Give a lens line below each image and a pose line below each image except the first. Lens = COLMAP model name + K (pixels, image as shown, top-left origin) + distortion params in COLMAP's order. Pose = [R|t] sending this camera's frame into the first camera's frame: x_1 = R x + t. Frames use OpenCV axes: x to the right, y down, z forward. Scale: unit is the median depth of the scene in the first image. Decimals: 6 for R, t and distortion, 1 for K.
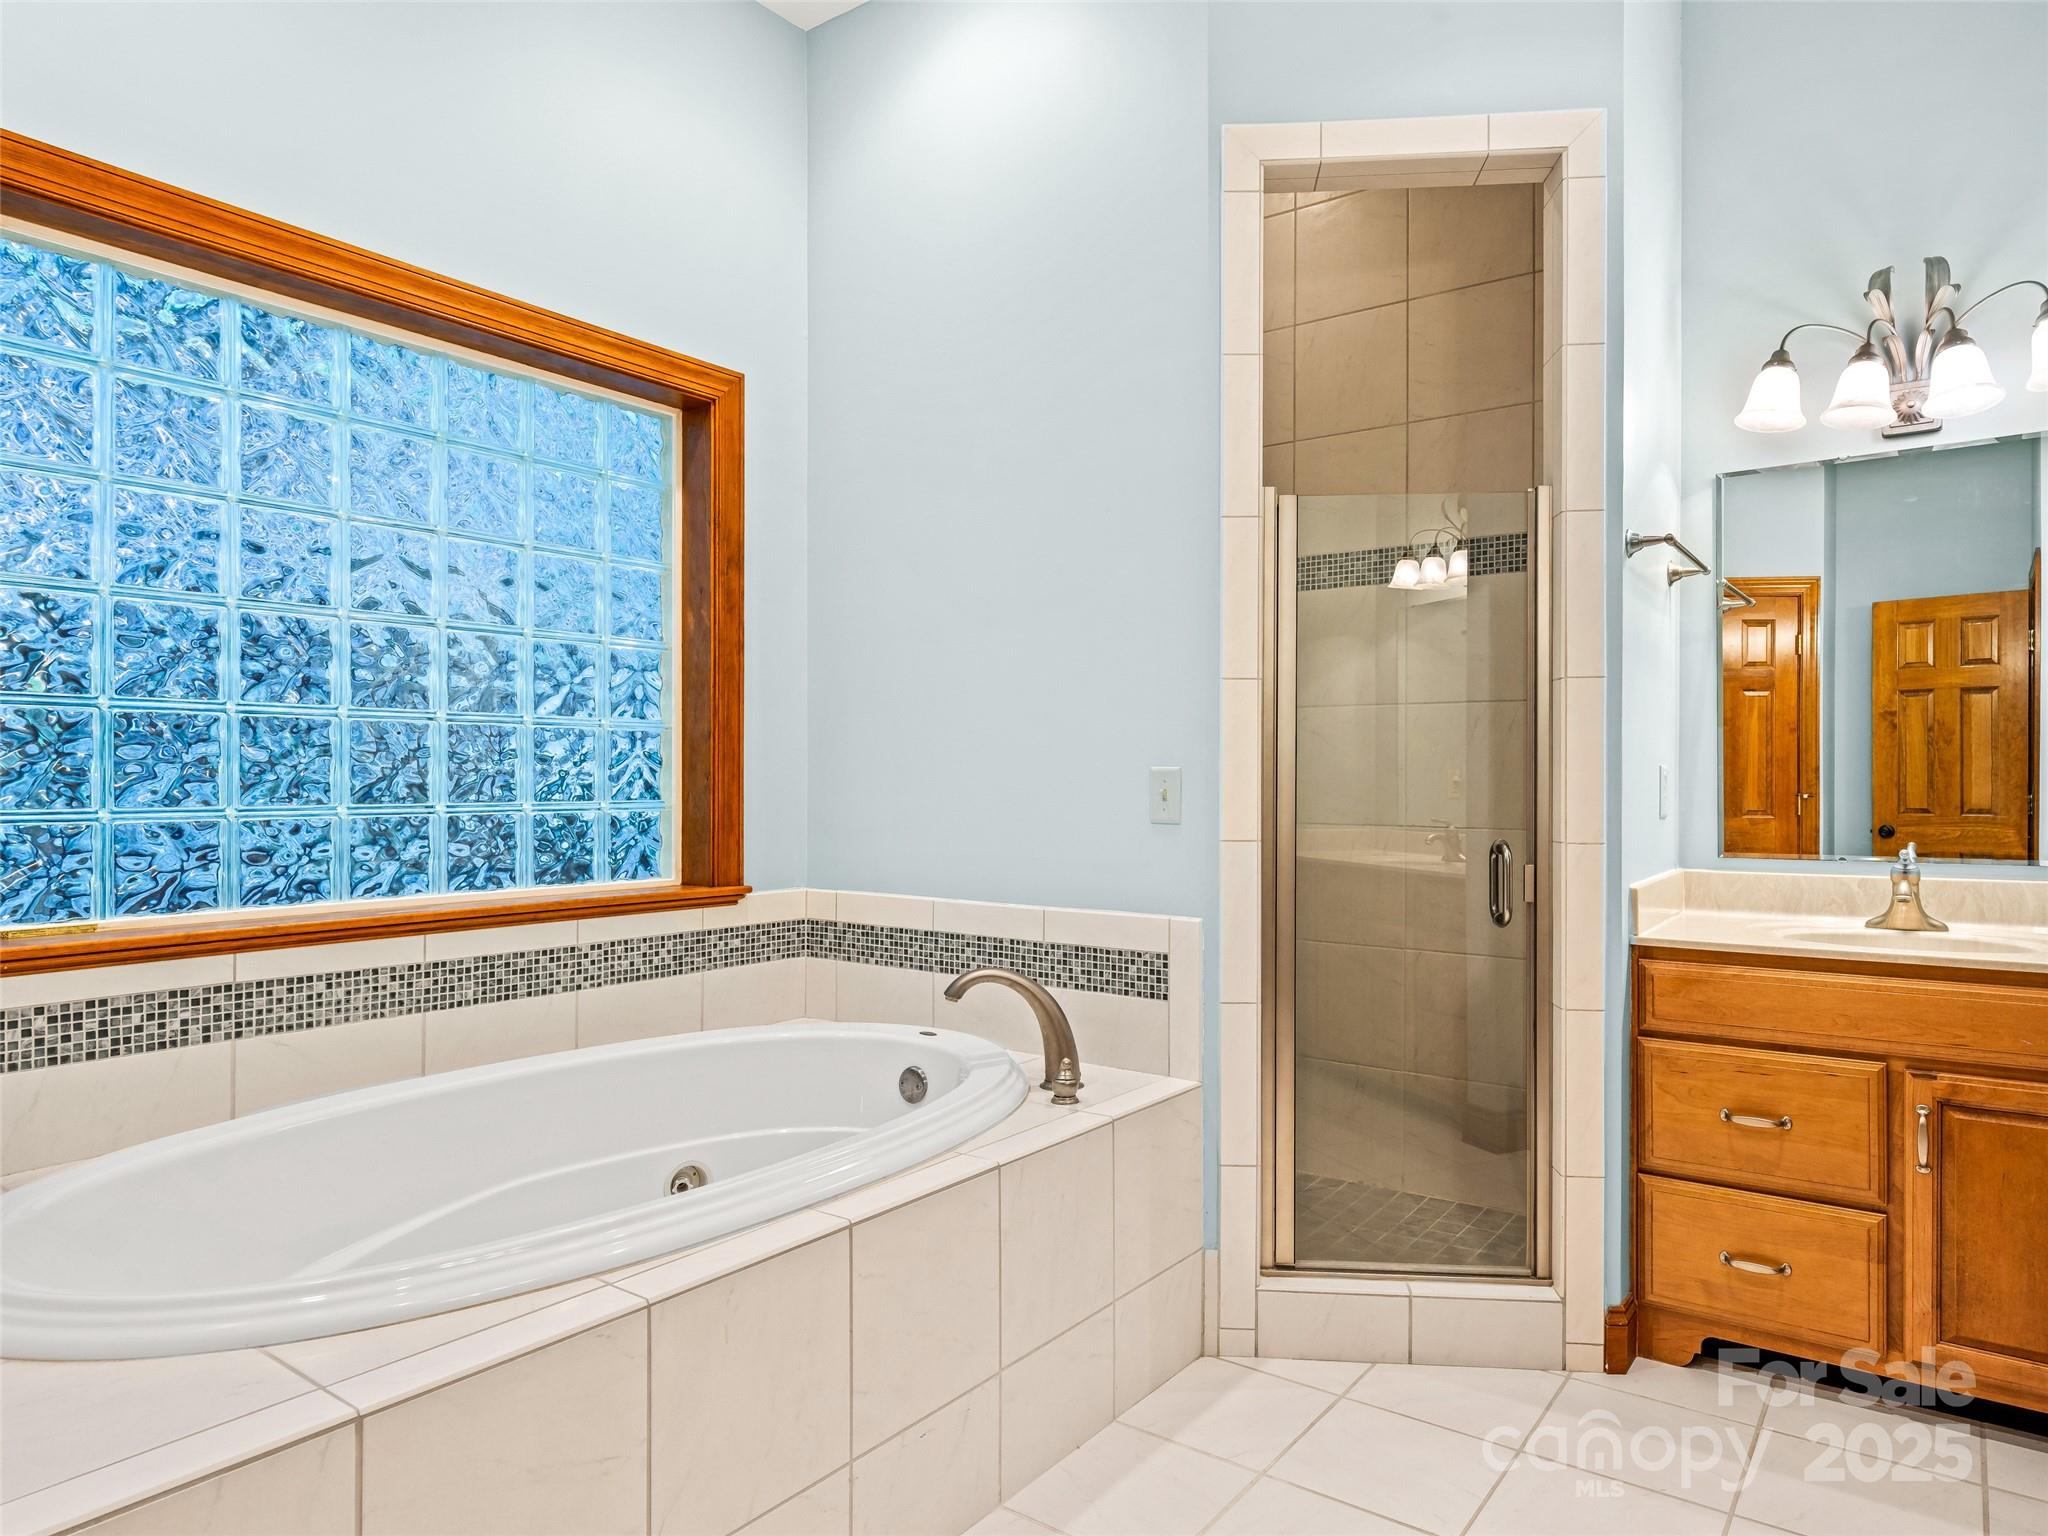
lens RADIAL K [[1286.4, 0, 1028.1], [0, 1286.4, 772.0], [0, 0, 1]] dist [-0.057099, -0.002186]
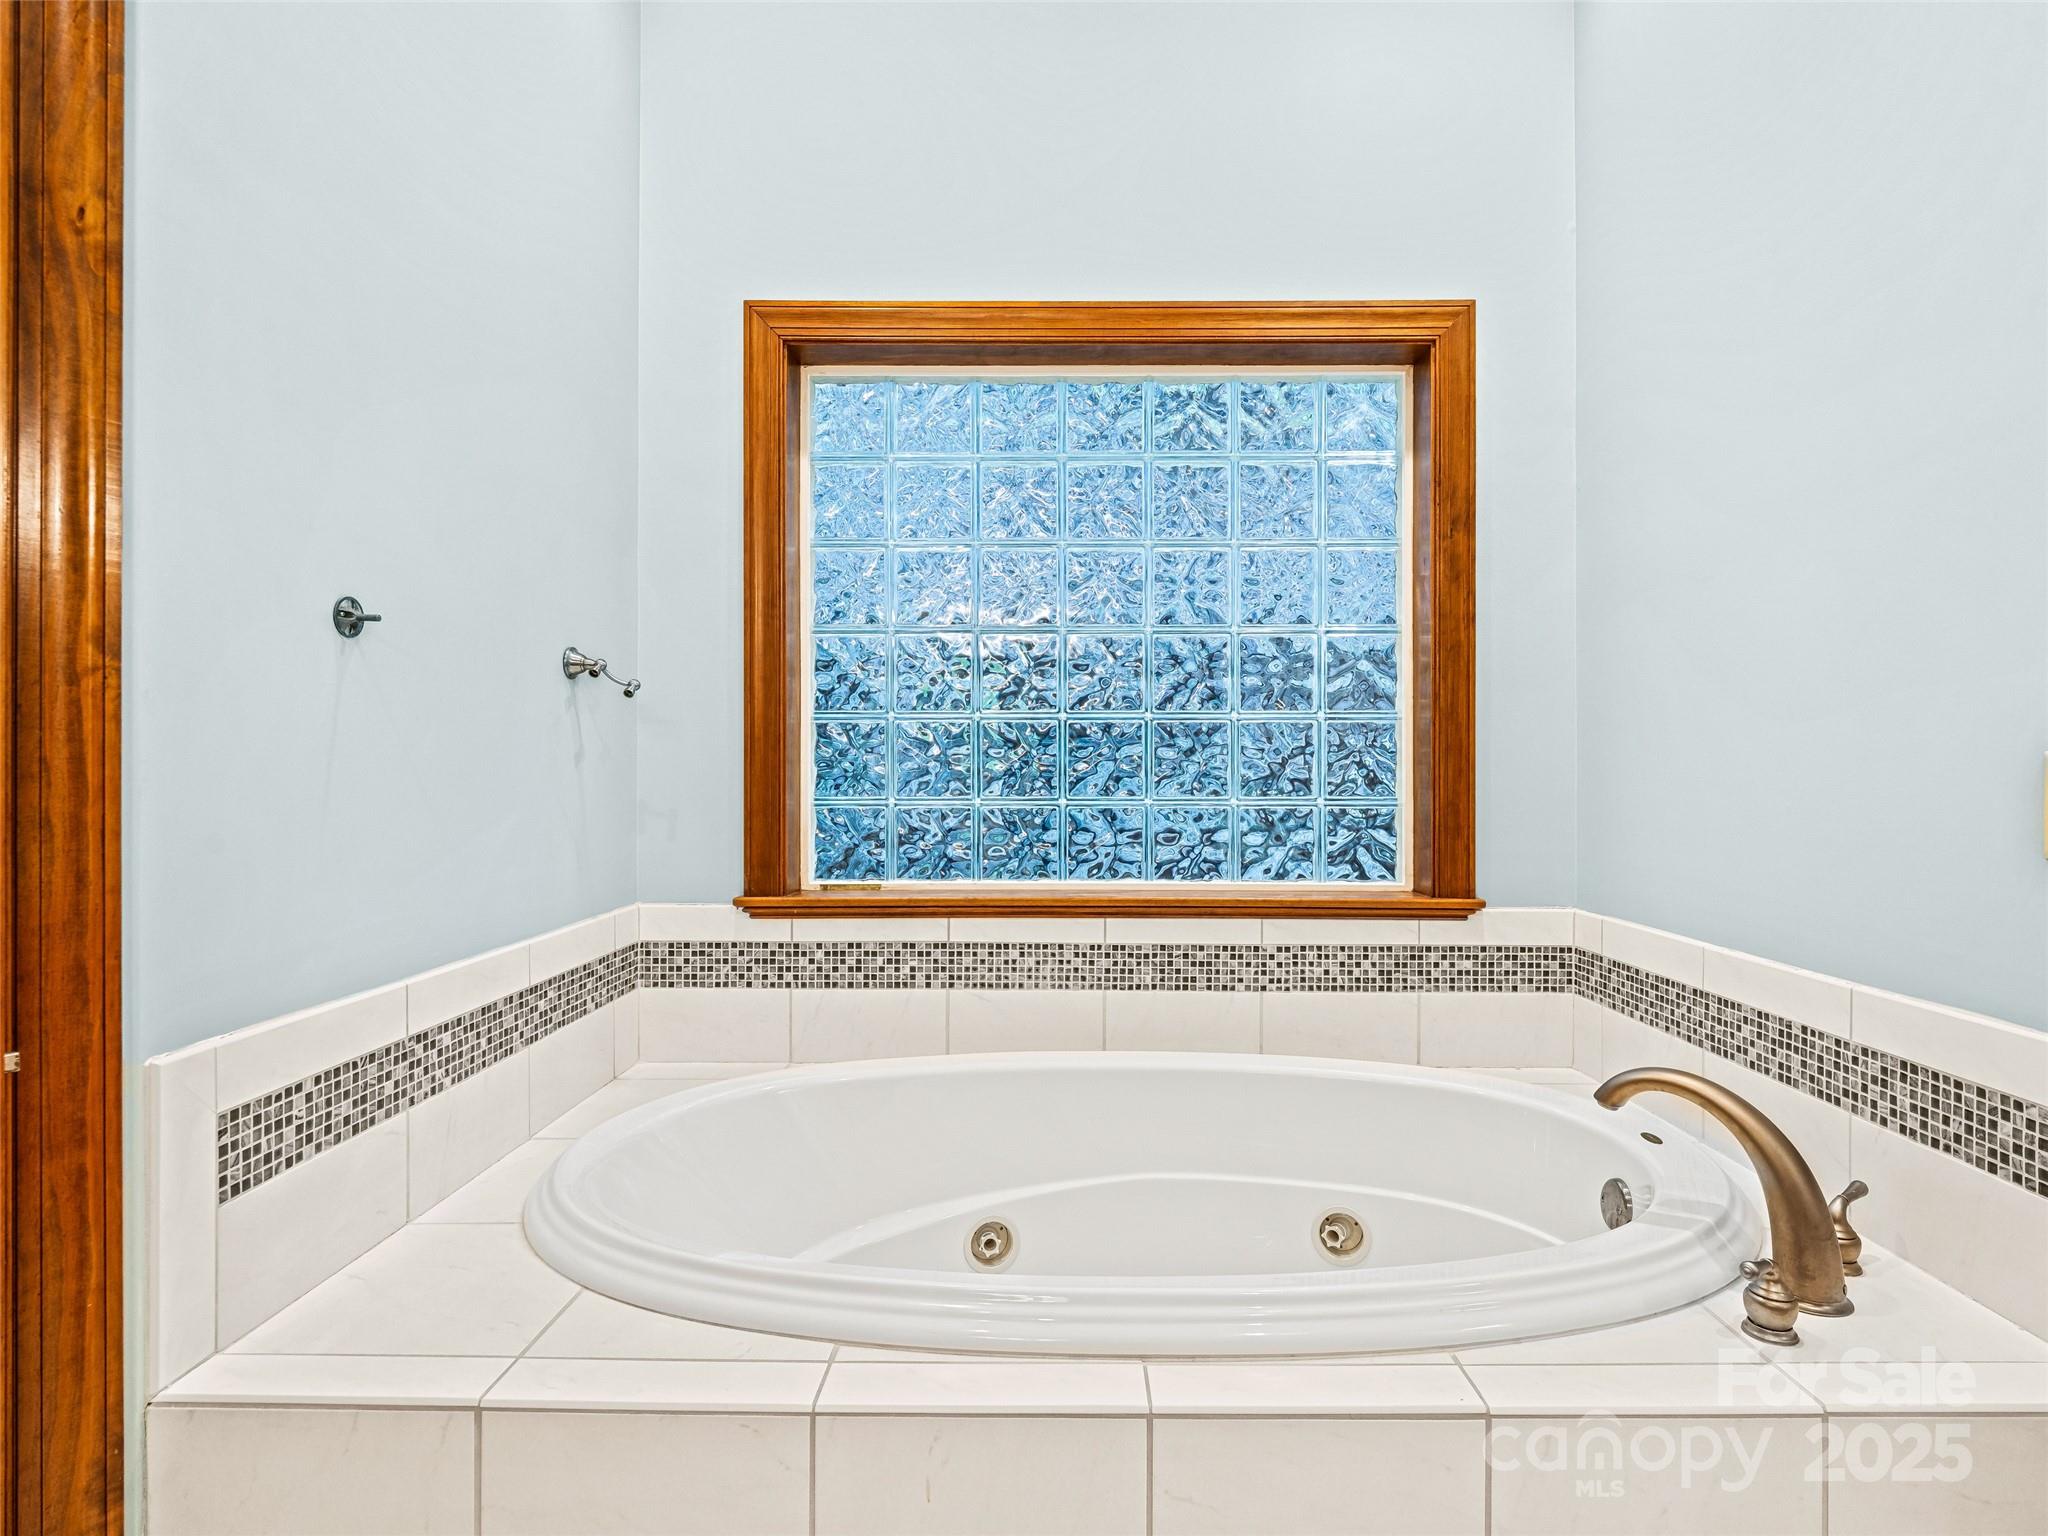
lens RADIAL K [[1042.5, 0, 1028.0], [0, 1042.5, 763.2], [0, 0, 1]] dist [-0.006054, -0.003266]
pose [[0.580730, -0.005275, -0.814079, 0.188454], [0.002778, 0.999986, -0.004498, 0.000782], [0.814091, 0.000350, 0.580737, 0.395287]]
